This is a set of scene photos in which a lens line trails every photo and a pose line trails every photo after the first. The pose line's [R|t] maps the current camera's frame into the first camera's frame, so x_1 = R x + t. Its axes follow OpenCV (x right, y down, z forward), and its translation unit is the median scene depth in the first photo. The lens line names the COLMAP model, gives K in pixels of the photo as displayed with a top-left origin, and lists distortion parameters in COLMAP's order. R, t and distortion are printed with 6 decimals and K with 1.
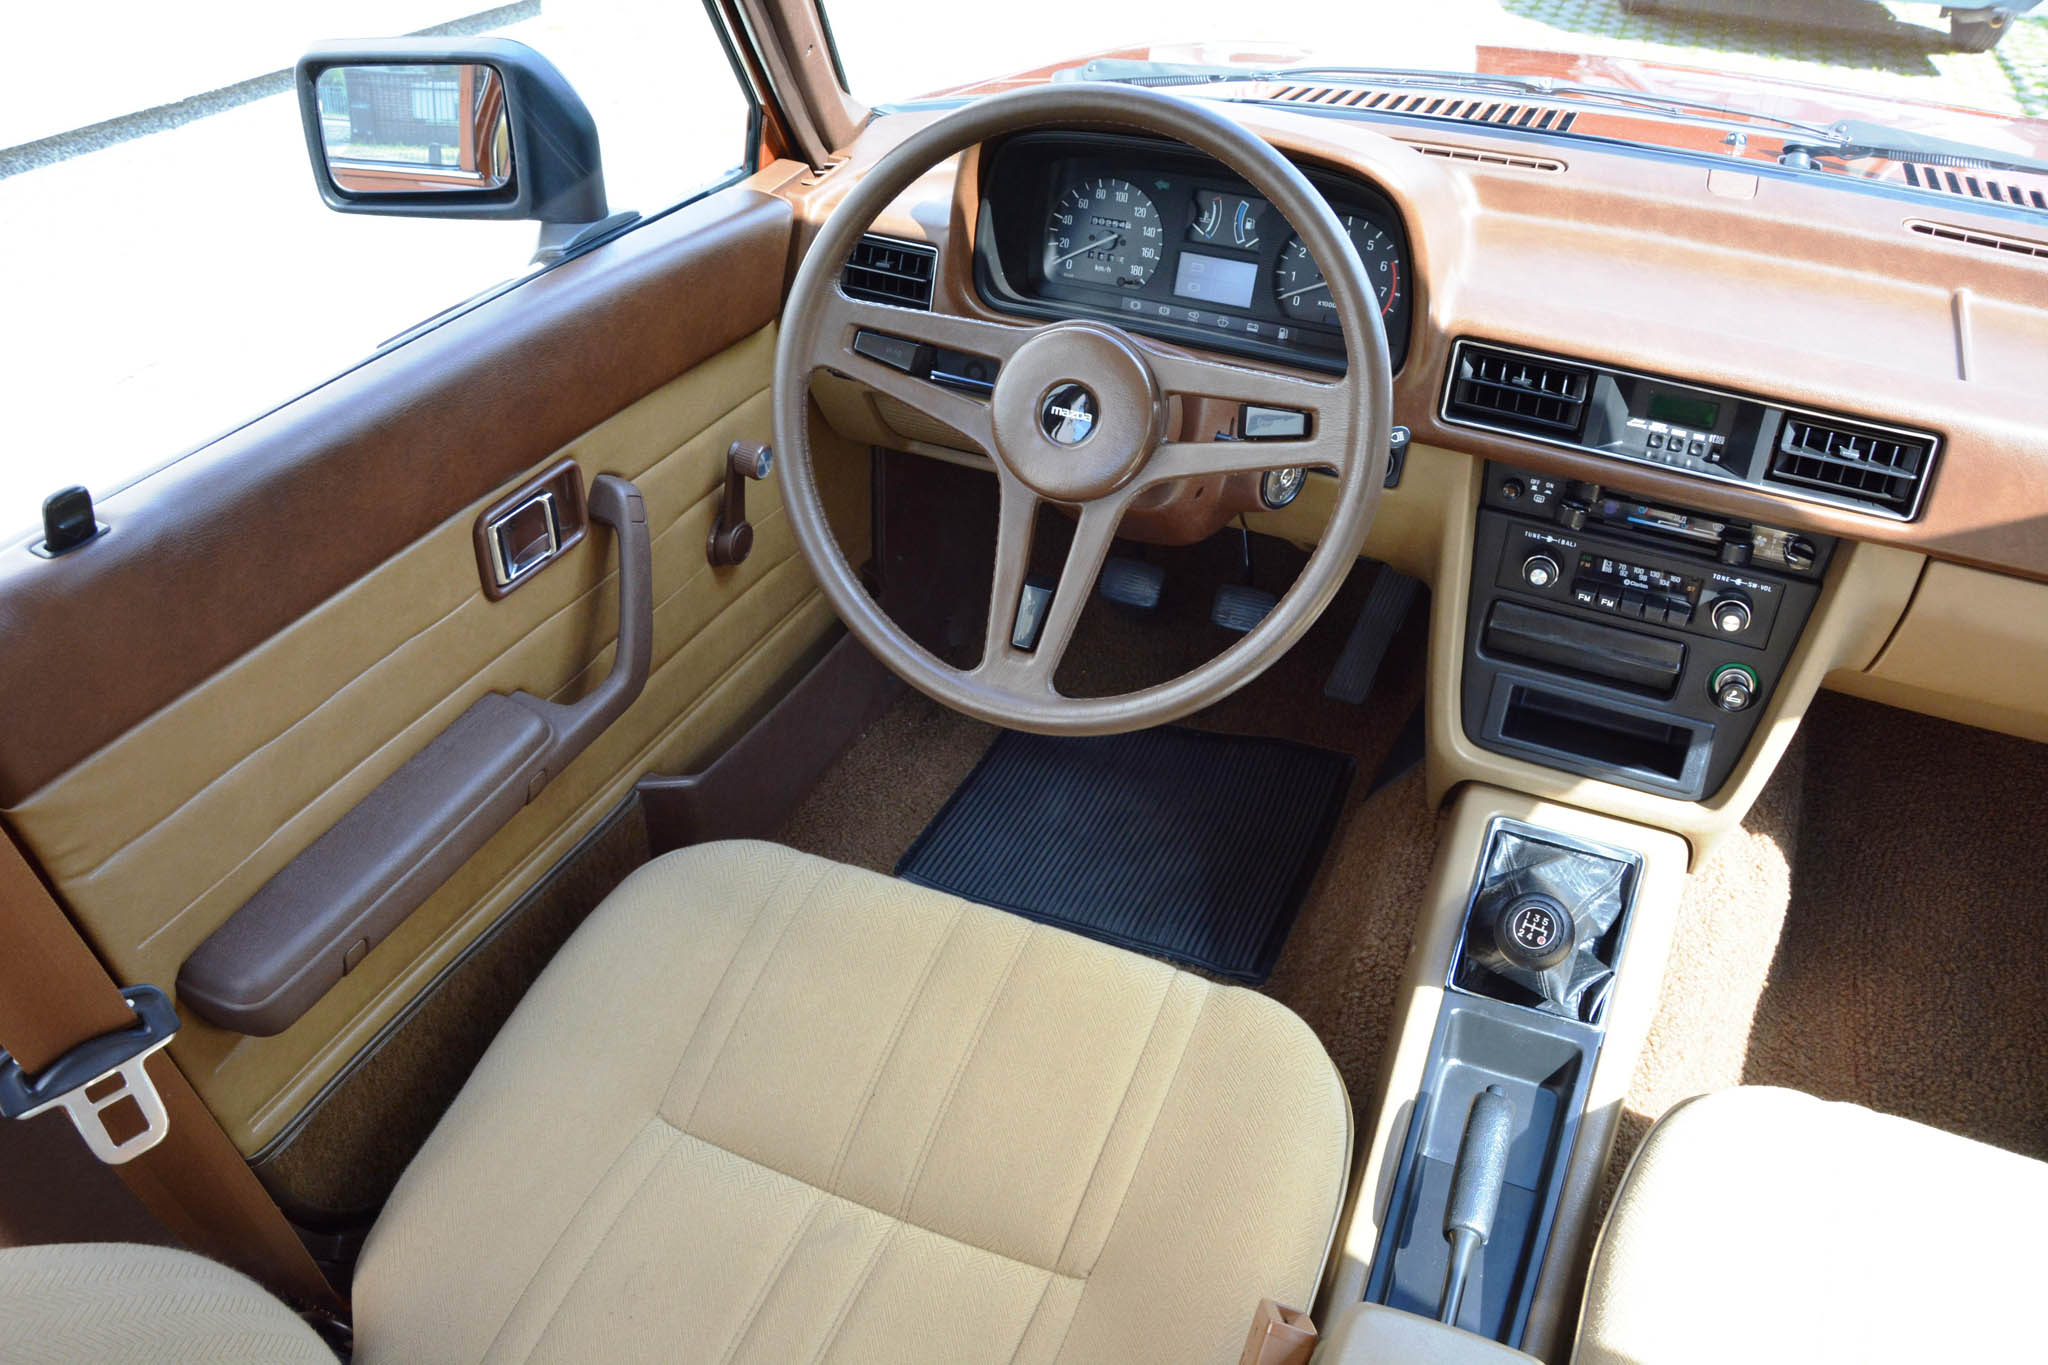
lens RADIAL K [[1602.3, 0, 1010.4], [0, 1602.3, 696.5], [0, 0, 1]] dist [-0.124589, 0.008931]
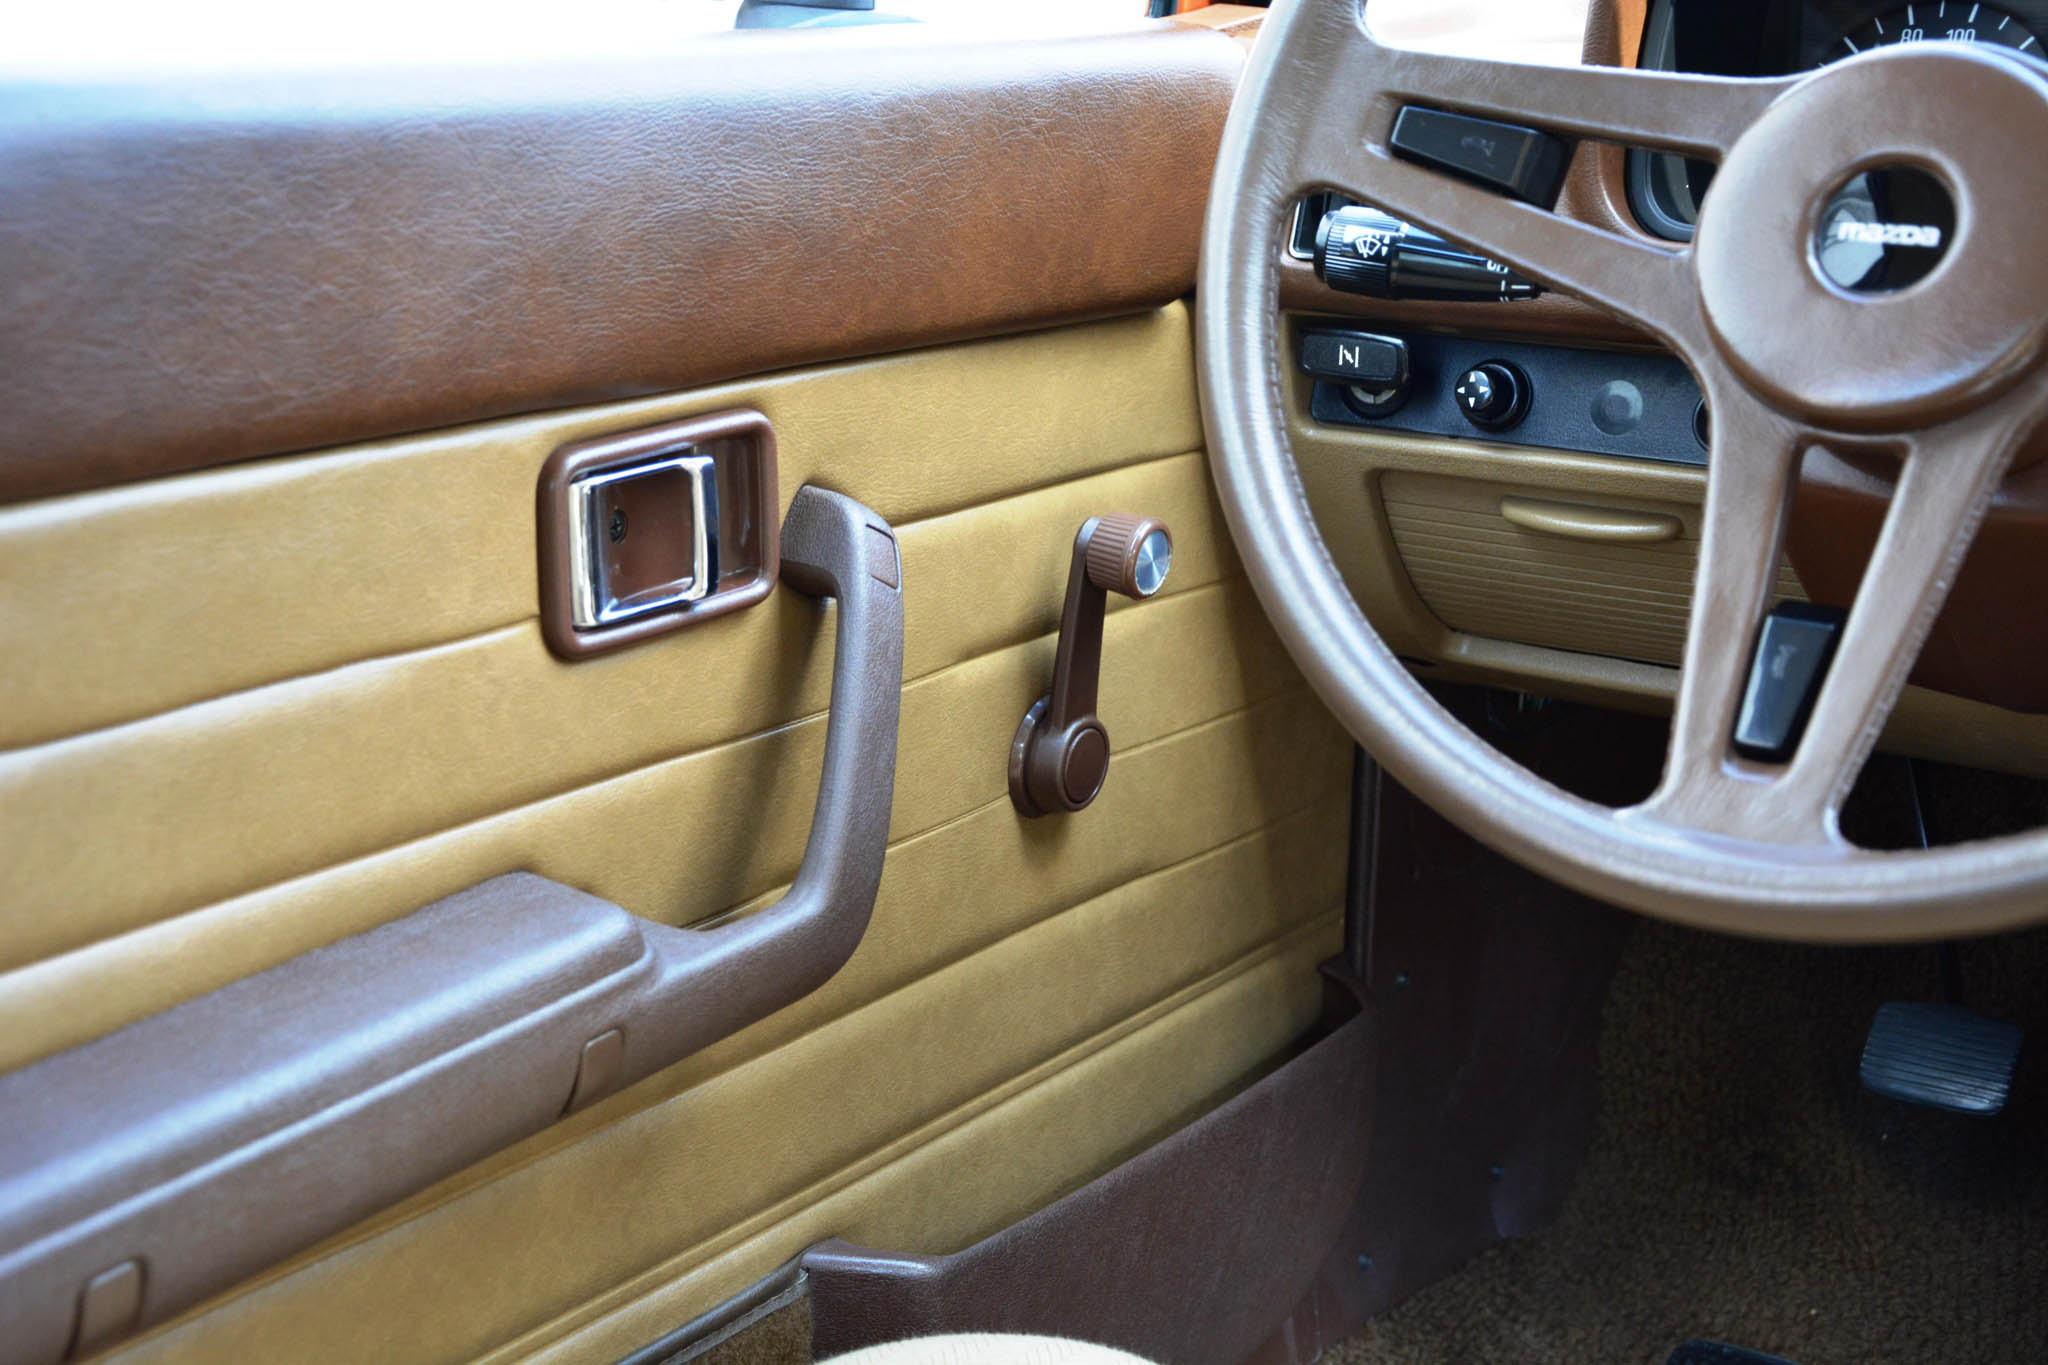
lens RADIAL K [[3190.5, 0, 1037.5], [0, 3190.5, 691.4], [0, 0, 1]] dist [0.261774, 0.000000]
pose [[0.986917, 0.029971, -0.158417, -0.039743], [-0.084002, 0.934257, -0.346564, 0.229492], [0.137616, 0.355337, 0.924552, 0.149927]]
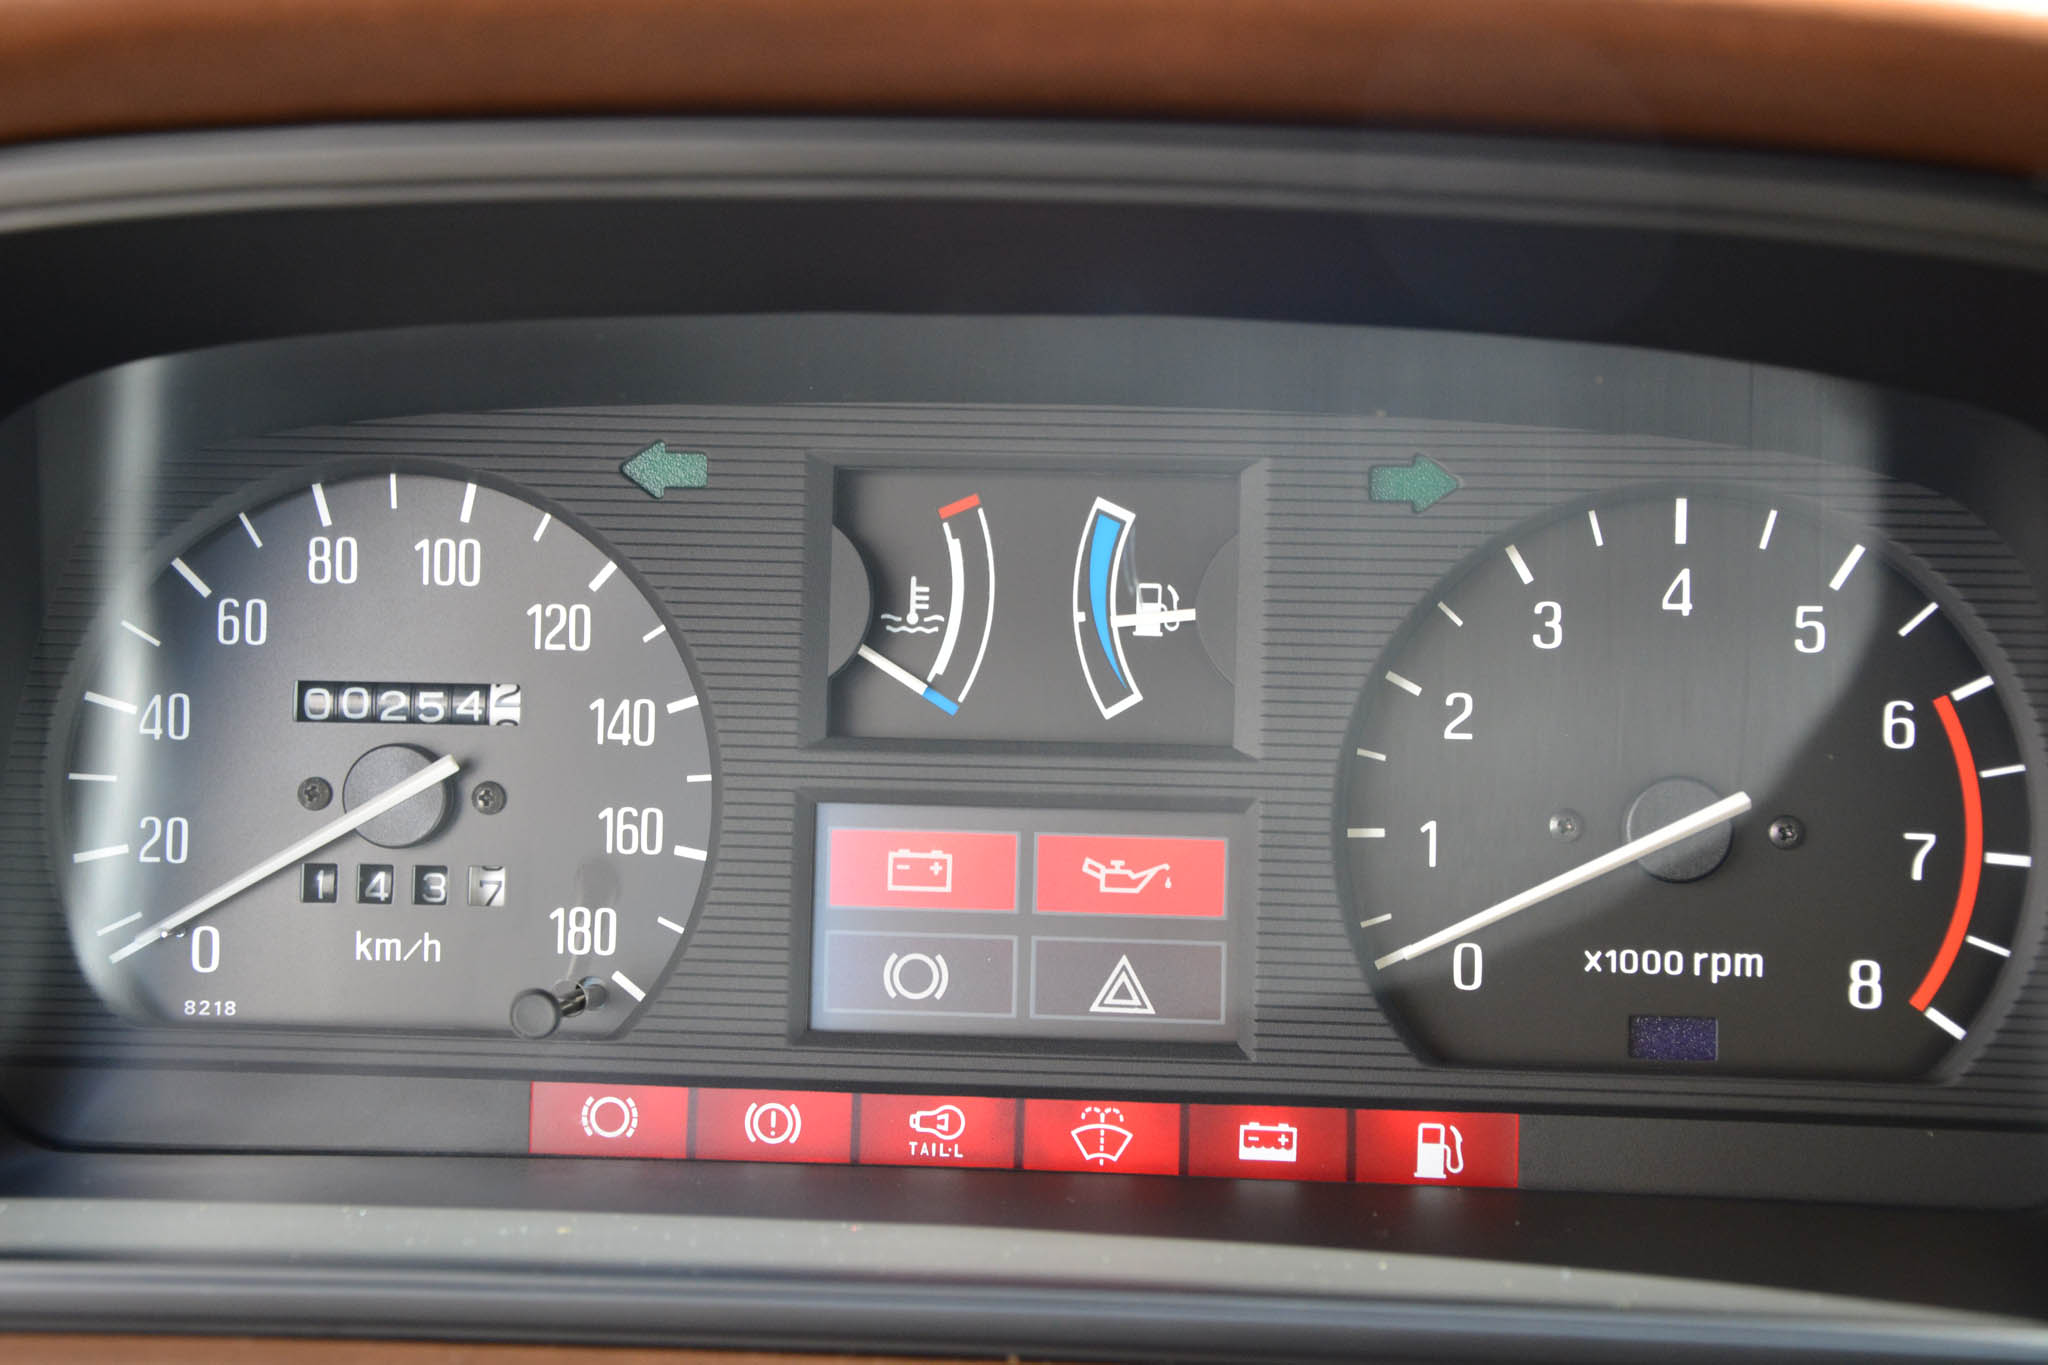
lens RADIAL K [[3368.3, 0, 1018.5], [0, 3368.3, 673.9], [0, 0, 1]] dist [0.139255, 0.000000]
pose [[0.944465, -0.118512, 0.306497, 0.009478], [0.204203, 0.942421, -0.264848, -0.191789], [-0.257462, 0.312727, 0.914284, 0.649219]]
